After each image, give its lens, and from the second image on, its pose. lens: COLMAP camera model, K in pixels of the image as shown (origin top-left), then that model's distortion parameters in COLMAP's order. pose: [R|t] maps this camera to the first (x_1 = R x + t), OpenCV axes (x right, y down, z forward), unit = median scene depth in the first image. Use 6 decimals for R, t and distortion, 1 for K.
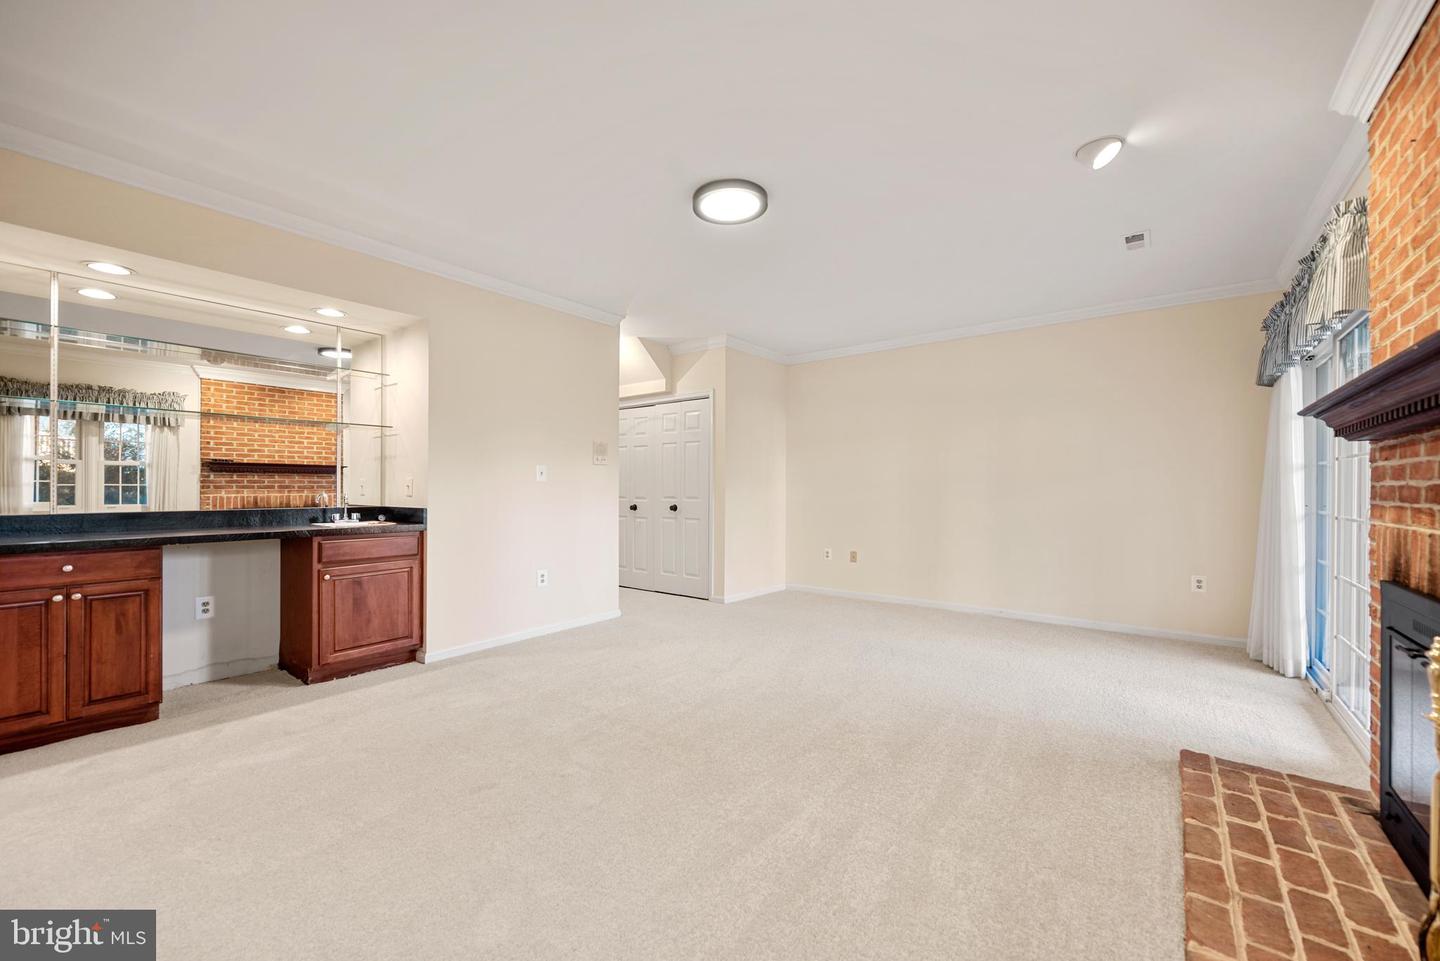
lens RADIAL K [[564.4, 0, 718.7], [0, 564.4, 487.4], [0, 0, 1]] dist [-0.000462, -0.000831]
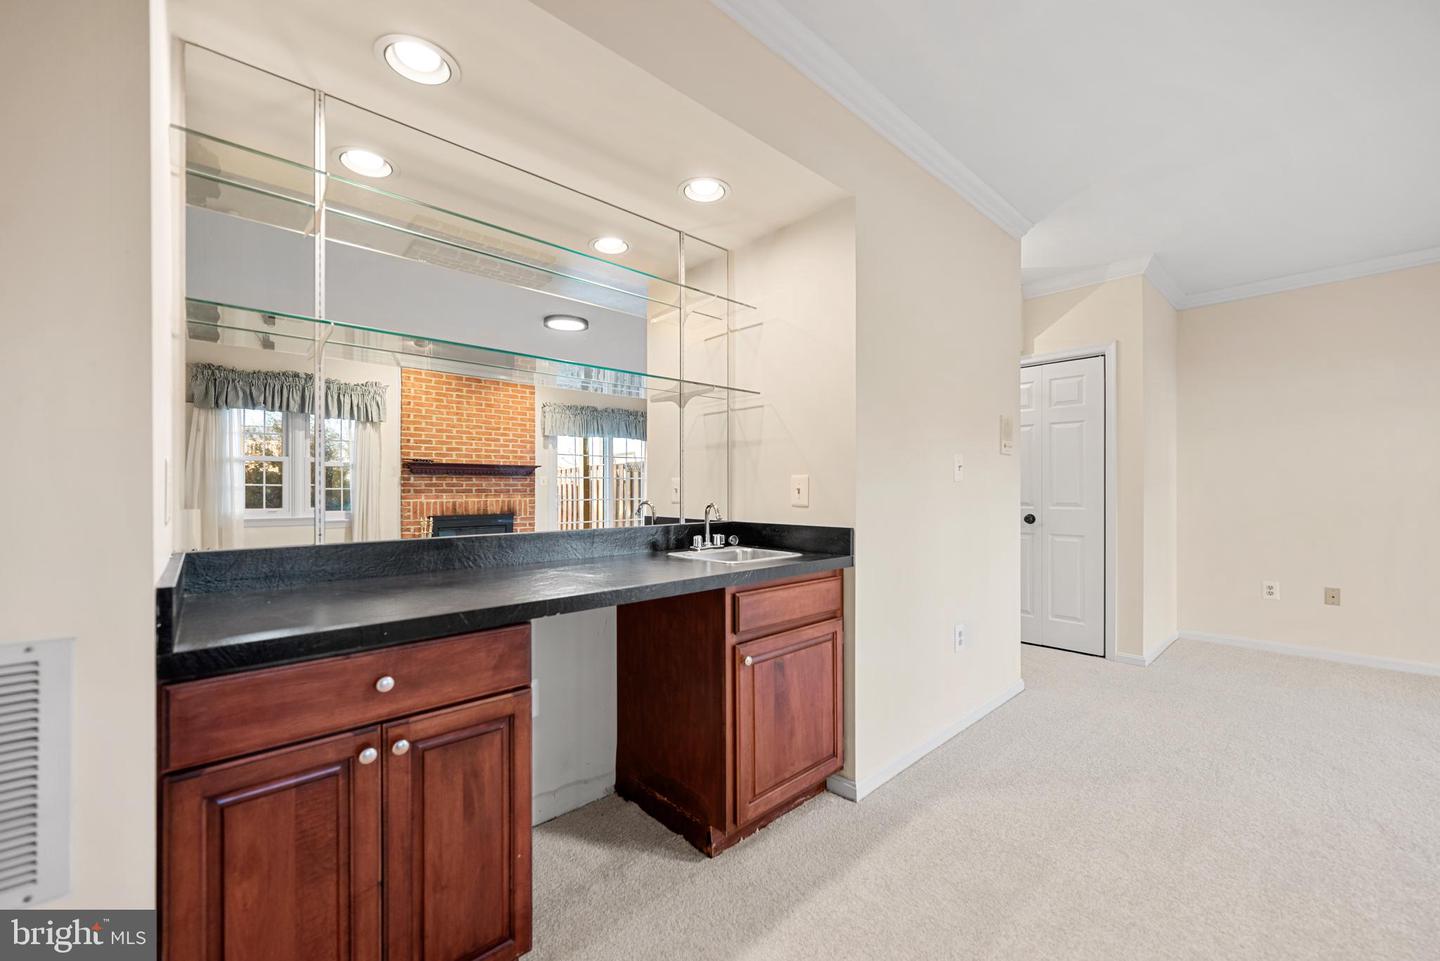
lens RADIAL K [[564.4, 0, 718.7], [0, 564.4, 487.4], [0, 0, 1]] dist [-0.000462, -0.000831]
pose [[0.987429, -0.005531, -0.157965, -0.360044], [0.005099, 0.999982, -0.003145, -0.001929], [0.157980, 0.002300, 0.987440, 0.264489]]
